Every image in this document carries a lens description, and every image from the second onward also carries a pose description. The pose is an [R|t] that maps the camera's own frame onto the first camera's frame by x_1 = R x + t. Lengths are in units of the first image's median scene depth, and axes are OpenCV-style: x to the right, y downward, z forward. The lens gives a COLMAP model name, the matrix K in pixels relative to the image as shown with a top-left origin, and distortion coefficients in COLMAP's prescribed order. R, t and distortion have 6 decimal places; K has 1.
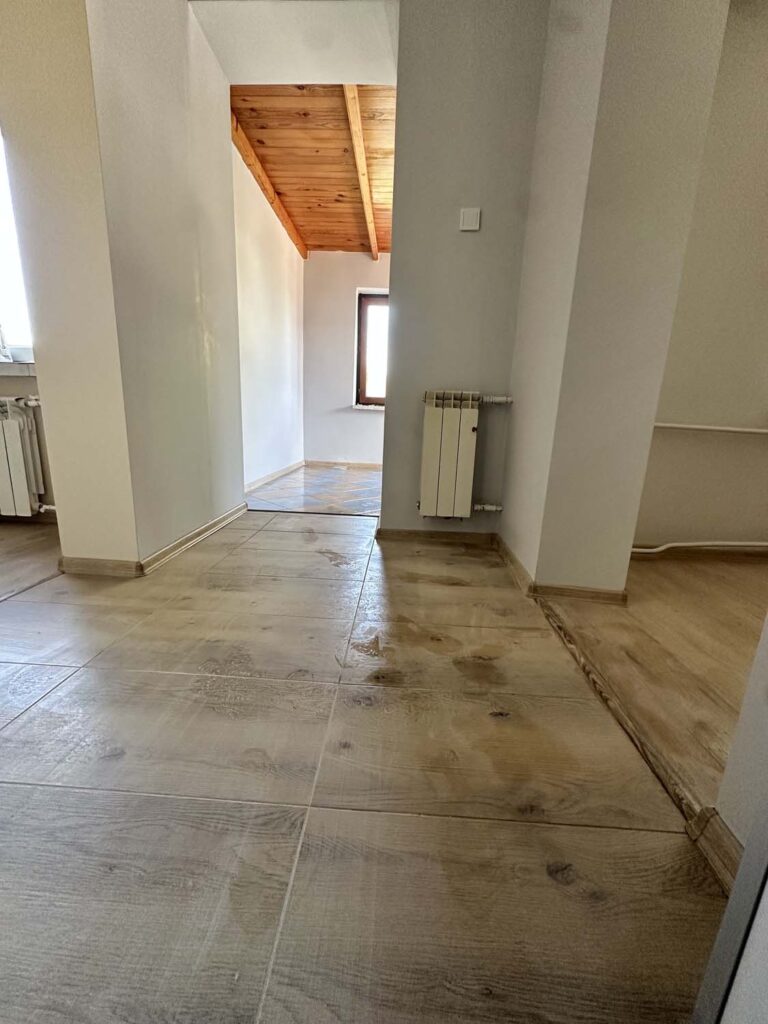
lens RADIAL K [[407.8, 0, 383.8], [0, 407.8, 511.5], [0, 0, 1]] dist [-0.003364, -0.000003]
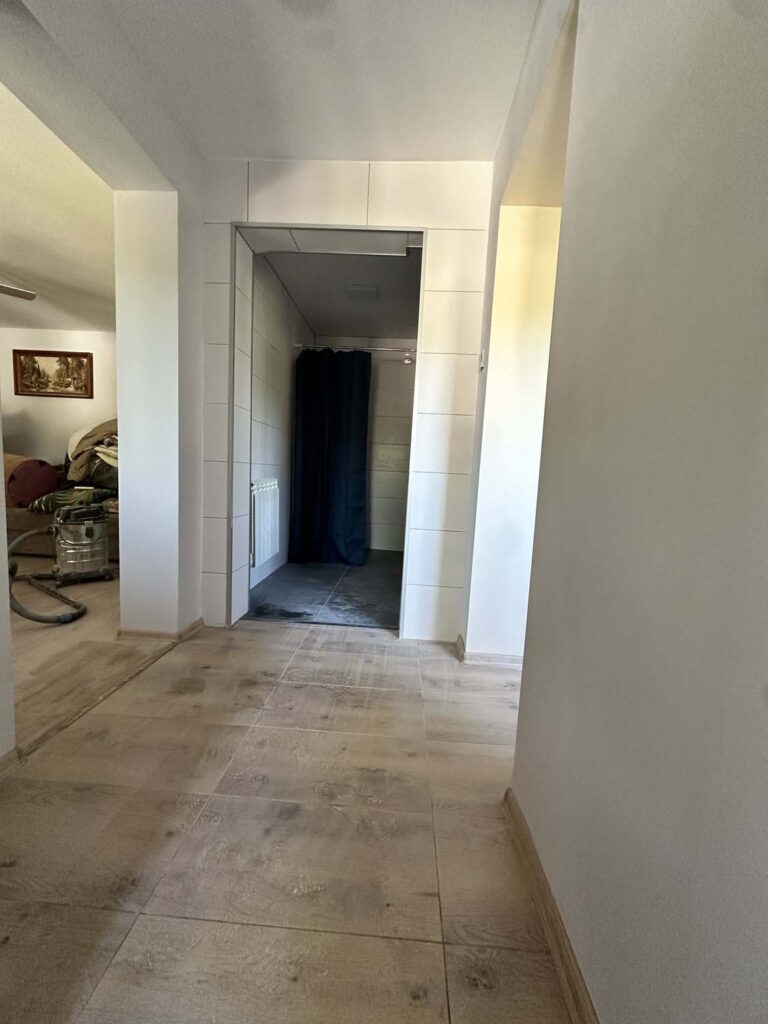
lens RADIAL K [[407.8, 0, 385.3], [0, 407.8, 510.1], [0, 0, 1]] dist [-0.003364, -0.000003]
pose [[-0.996434, -0.083993, -0.008002, -0.494119], [-0.082097, 0.943306, 0.321611, -0.904308], [-0.019465, 0.321121, -0.946838, 2.391813]]
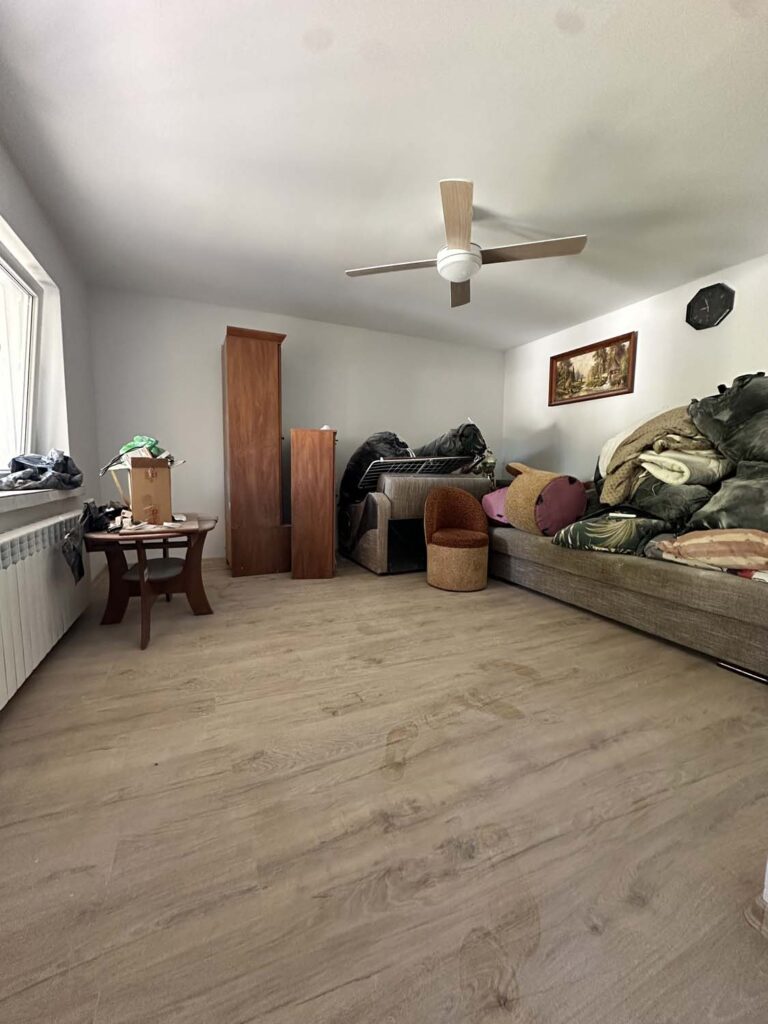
lens RADIAL K [[407.8, 0, 383.2], [0, 407.8, 512.0], [0, 0, 1]] dist [-0.003364, -0.000003]
pose [[-0.449241, -0.132362, 0.883551, 0.719452], [0.179356, 0.955469, 0.234329, -0.537054], [-0.875222, 0.263741, -0.405496, 1.127454]]
